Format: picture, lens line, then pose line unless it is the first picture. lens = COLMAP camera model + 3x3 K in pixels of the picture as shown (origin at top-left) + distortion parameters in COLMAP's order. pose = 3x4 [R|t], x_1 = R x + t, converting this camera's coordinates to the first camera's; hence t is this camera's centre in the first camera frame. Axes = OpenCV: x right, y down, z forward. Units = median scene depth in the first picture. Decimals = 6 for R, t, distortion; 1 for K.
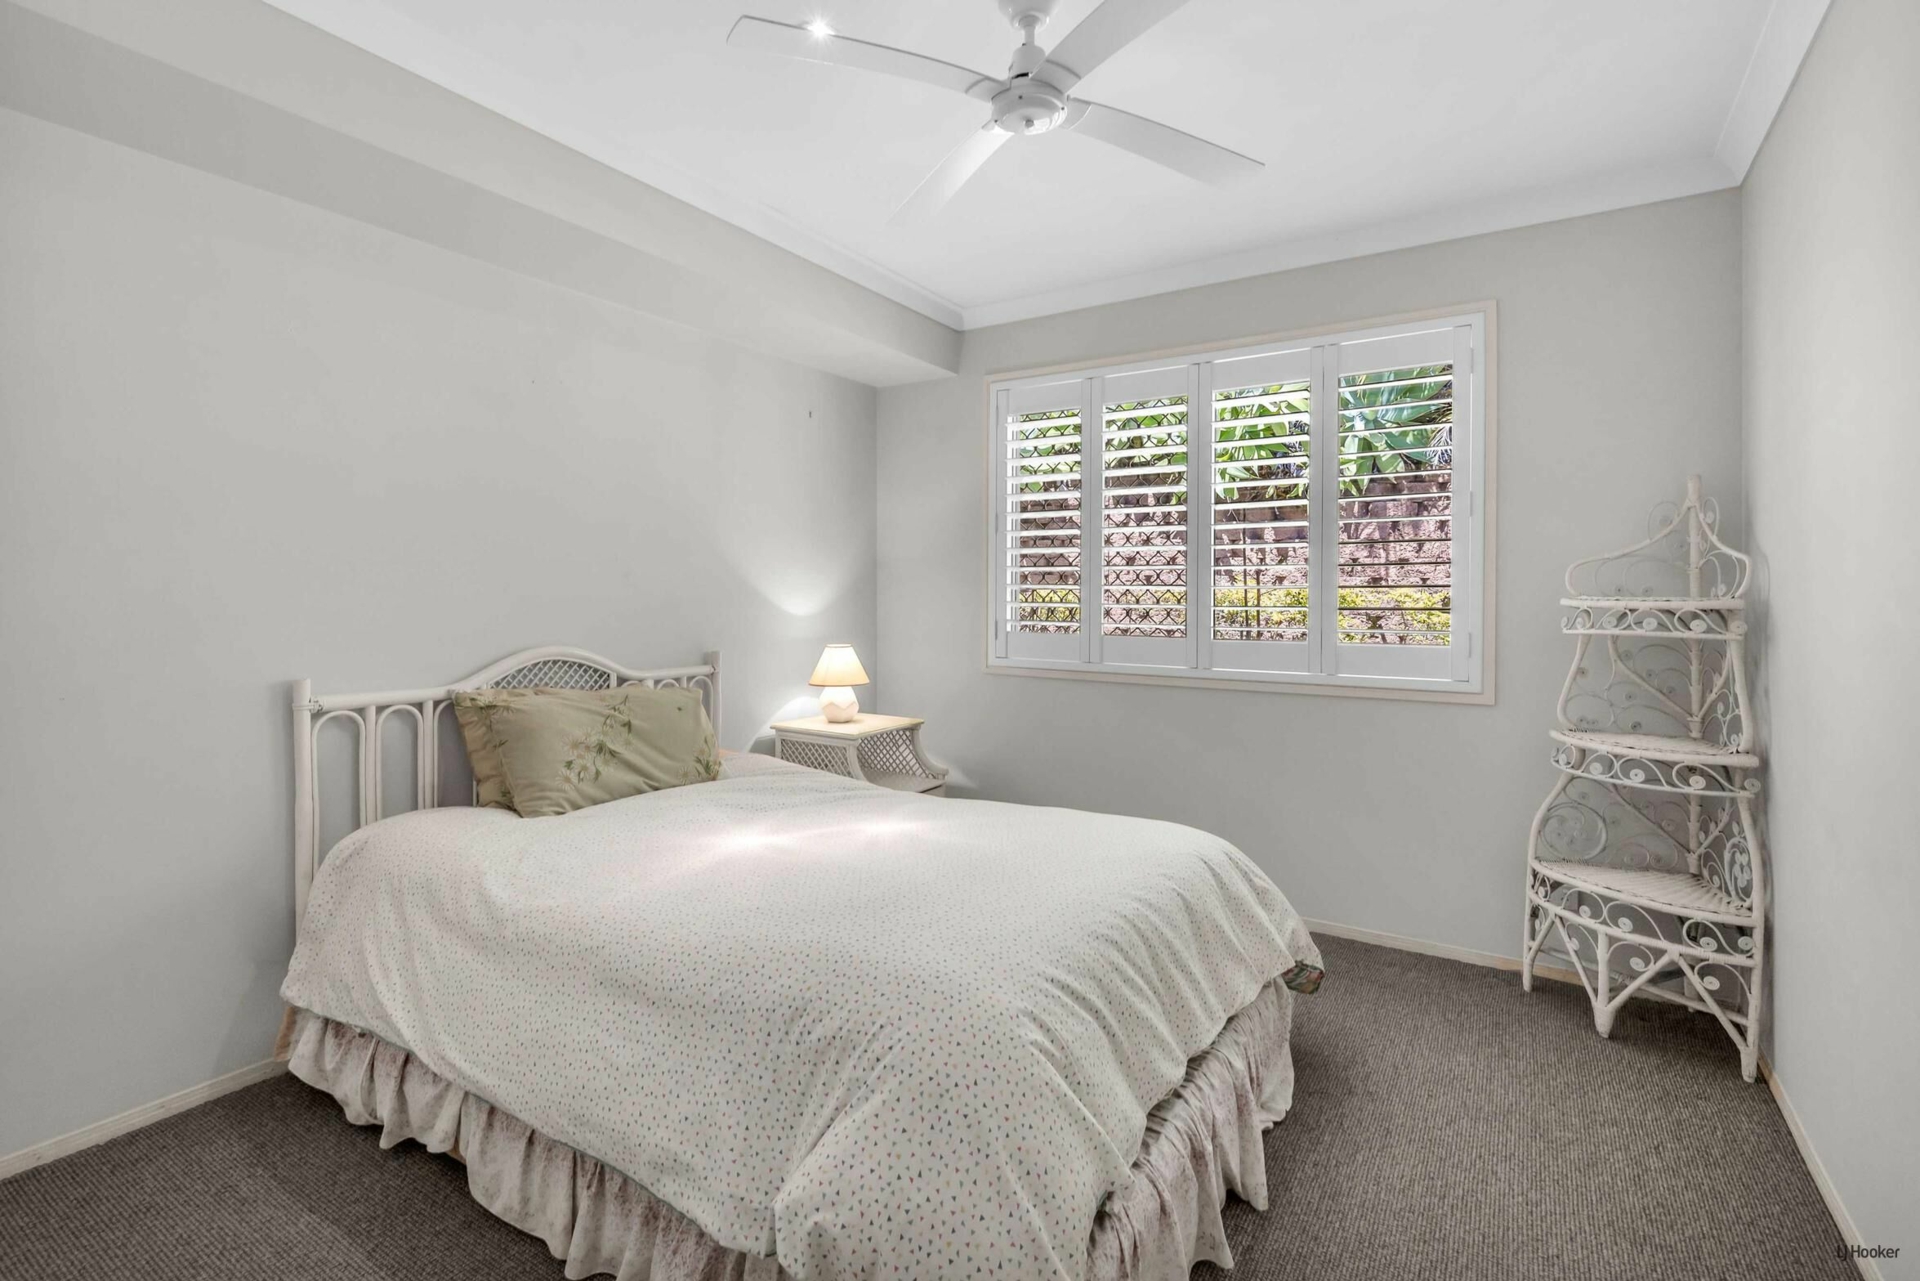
lens RADIAL K [[907.3, 0, 953.8], [0, 907.3, 597.8], [0, 0, 1]] dist [-0.002803, -0.000425]
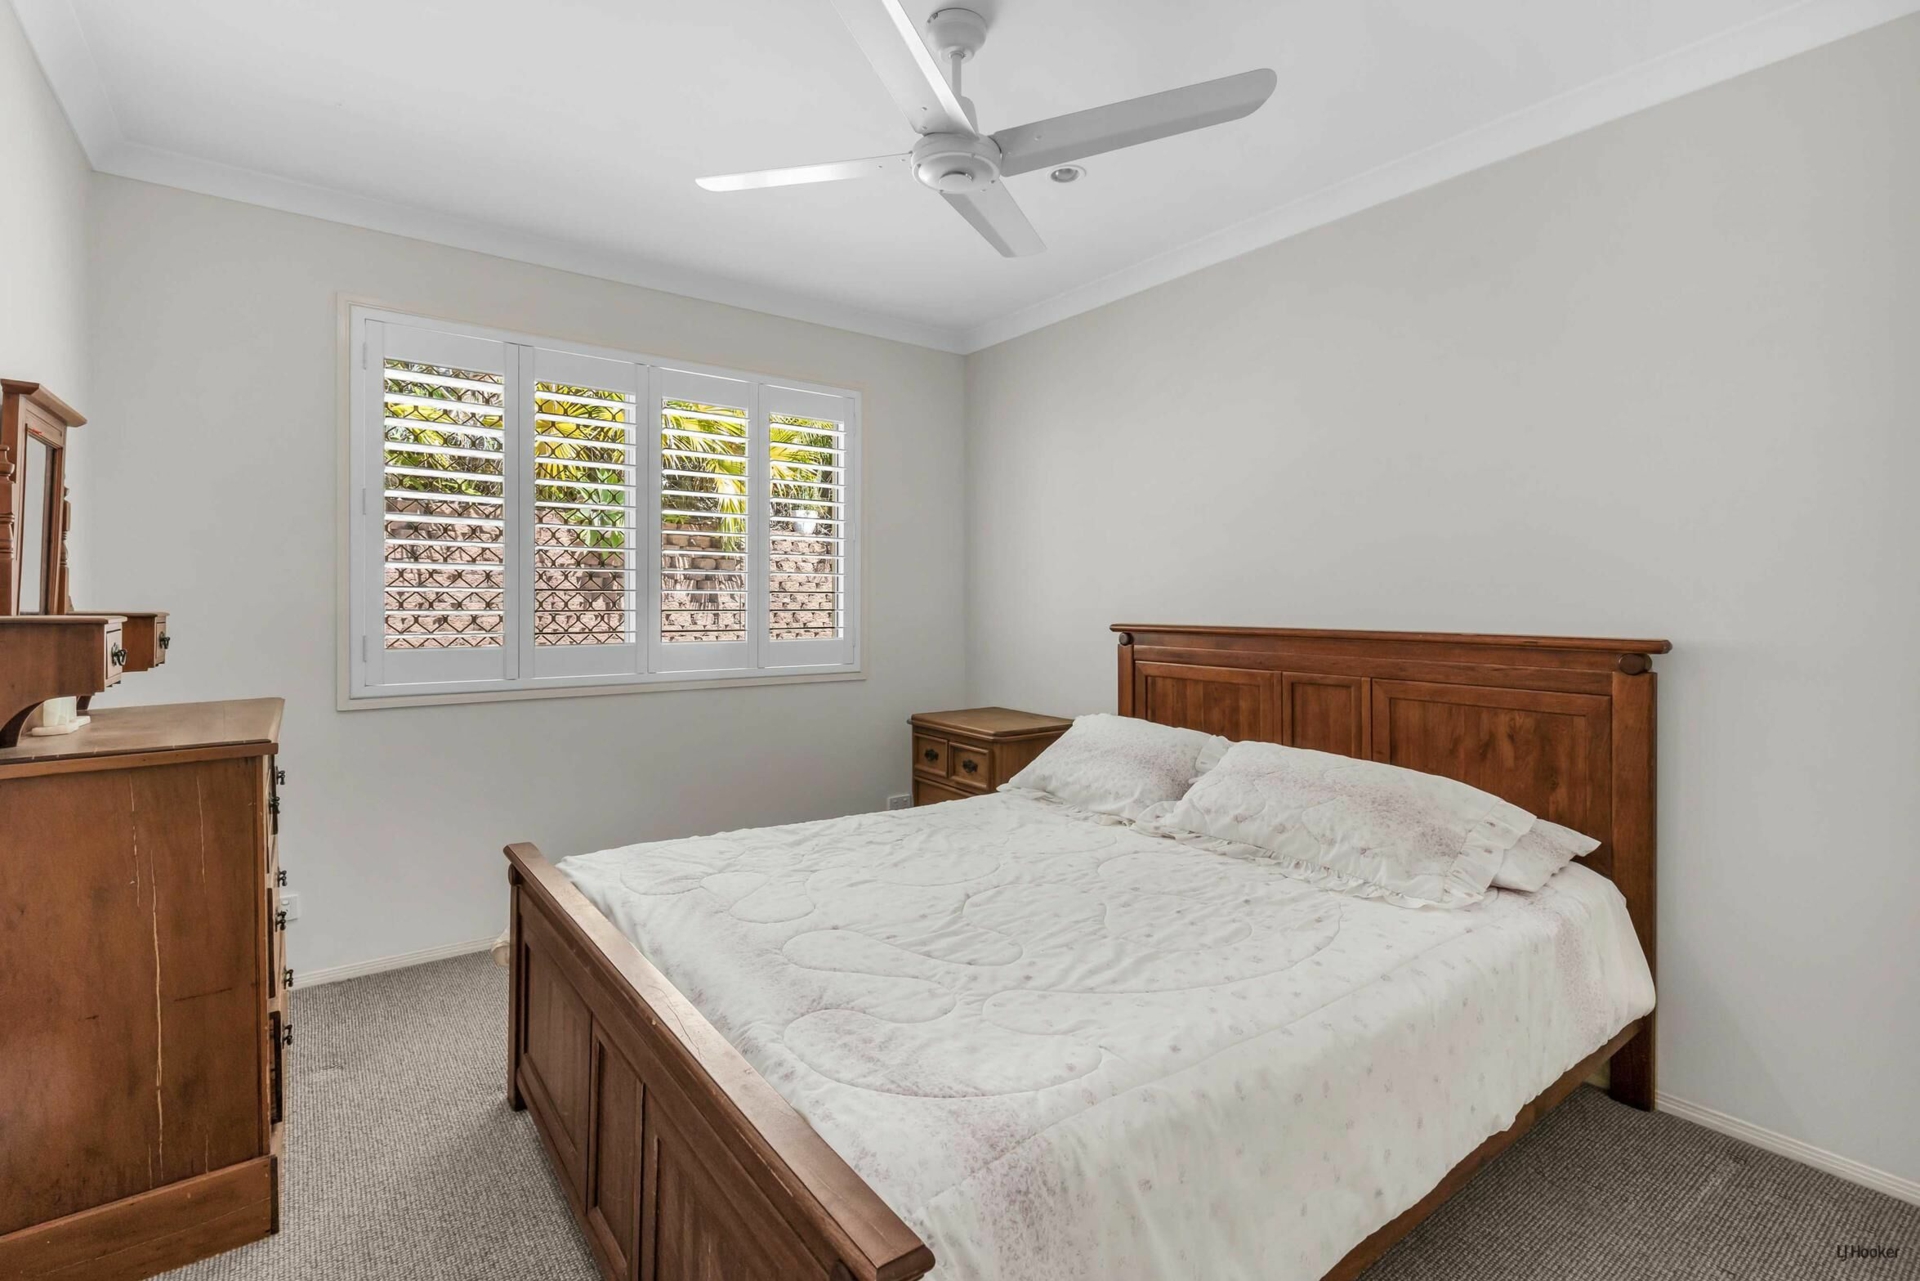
lens RADIAL K [[907.3, 0, 953.8], [0, 907.3, 597.8], [0, 0, 1]] dist [-0.002803, -0.000425]
pose [[0.352351, -0.003164, 0.935863, -0.479027], [0.001080, 0.999995, 0.002974, -0.006007], [-0.935867, -0.000037, 0.352352, 0.306949]]
